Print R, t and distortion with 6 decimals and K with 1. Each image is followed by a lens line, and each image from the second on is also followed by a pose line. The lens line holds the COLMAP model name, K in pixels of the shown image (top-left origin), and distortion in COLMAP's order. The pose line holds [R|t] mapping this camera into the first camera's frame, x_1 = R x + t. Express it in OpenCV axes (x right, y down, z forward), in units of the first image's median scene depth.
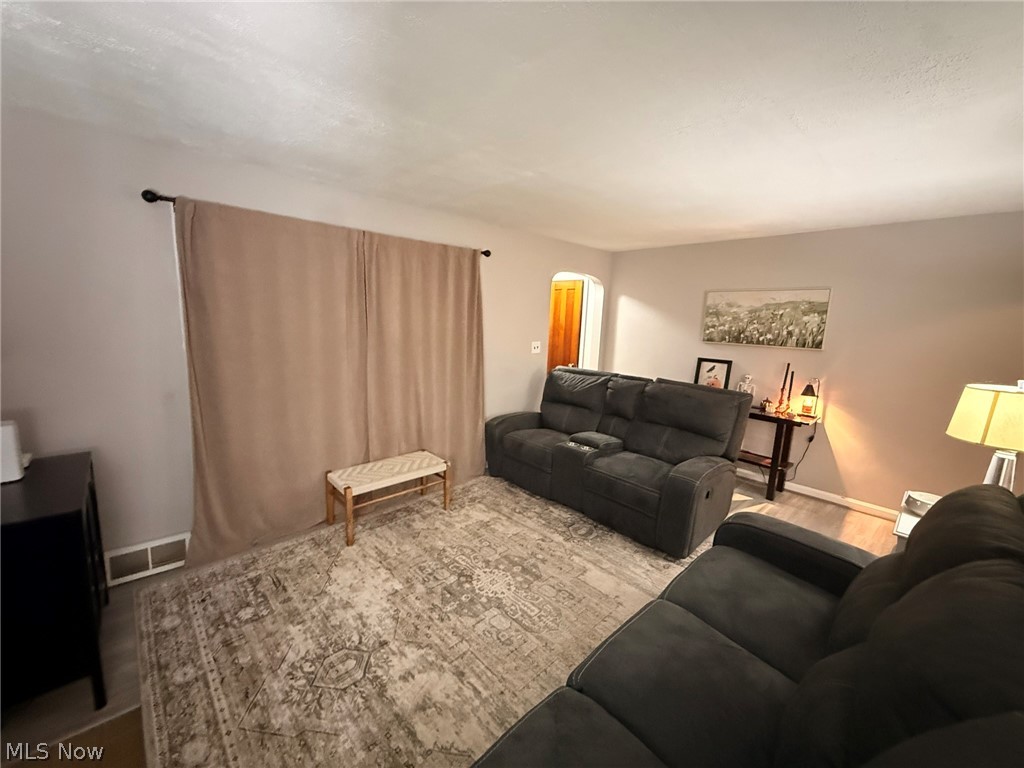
lens RADIAL K [[408.9, 0, 511.2], [0, 408.9, 381.6], [0, 0, 1]] dist [0.000689, 0.000003]
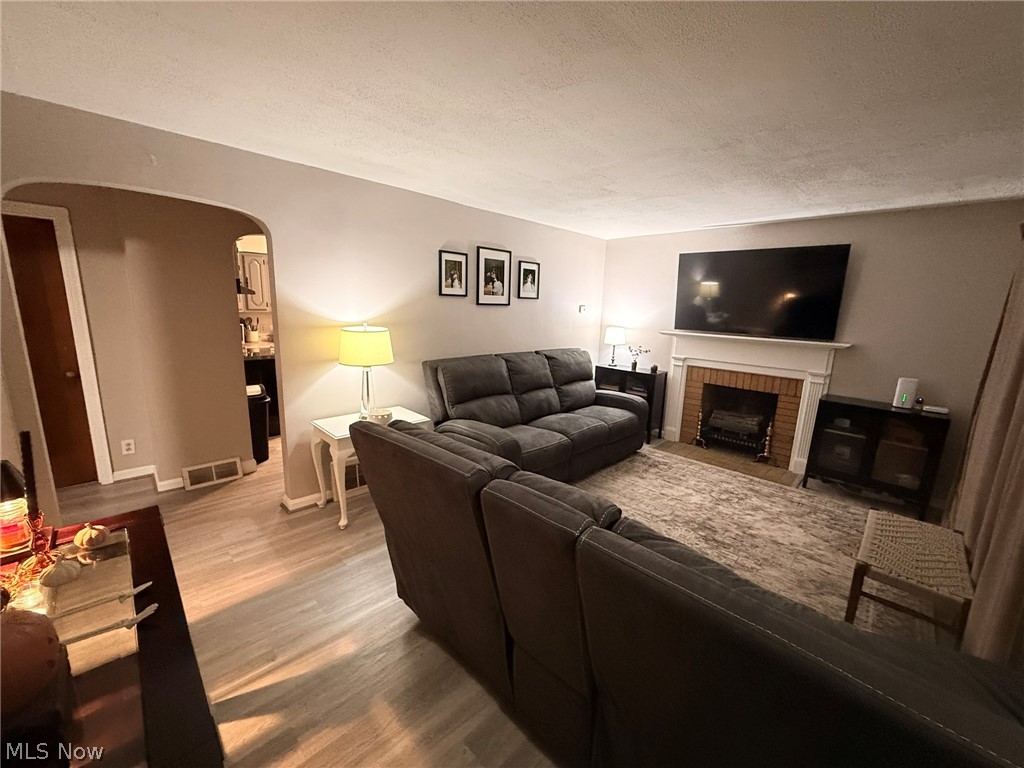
lens RADIAL K [[408.9, 0, 511.2], [0, 408.9, 381.6], [0, 0, 1]] dist [0.000689, 0.000003]
pose [[-0.996772, -0.064828, -0.047351, 0.452274], [-0.077299, 0.934265, 0.348101, -0.250503], [0.021671, 0.350638, -0.936260, 1.643898]]
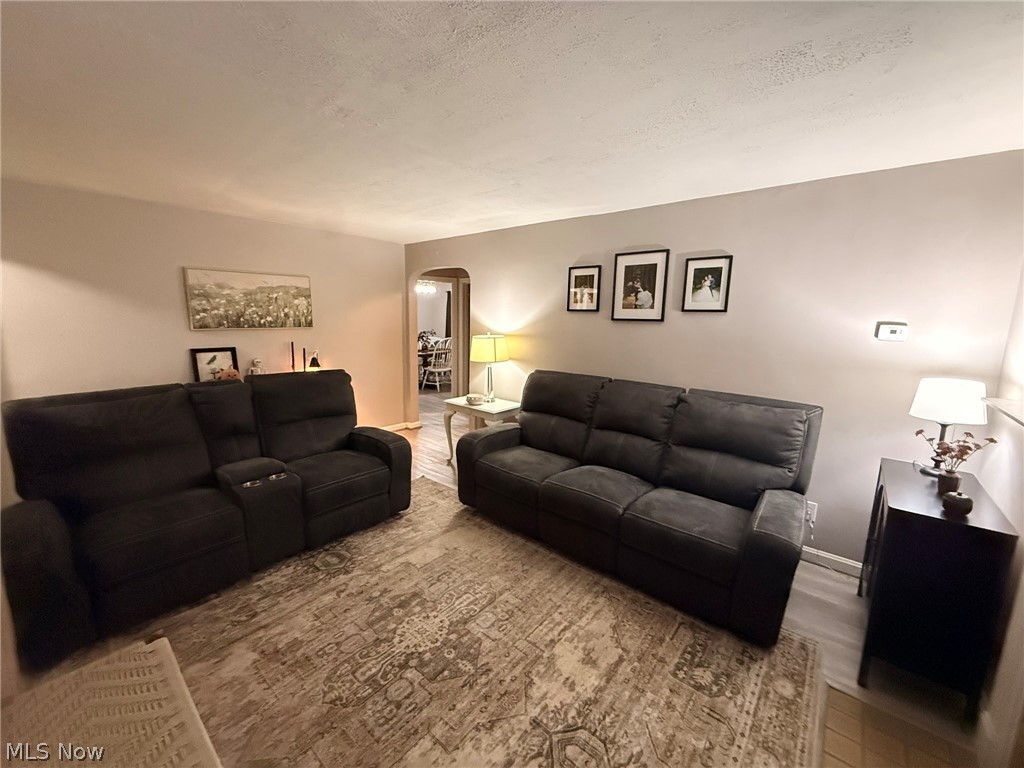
lens RADIAL K [[408.9, 0, 511.2], [0, 408.9, 381.6], [0, 0, 1]] dist [0.000689, 0.000003]
pose [[-0.109949, -0.198479, 0.973919, -0.654620], [0.136943, 0.967489, 0.212629, -0.127359], [-0.984458, 0.156750, -0.079194, 0.687675]]
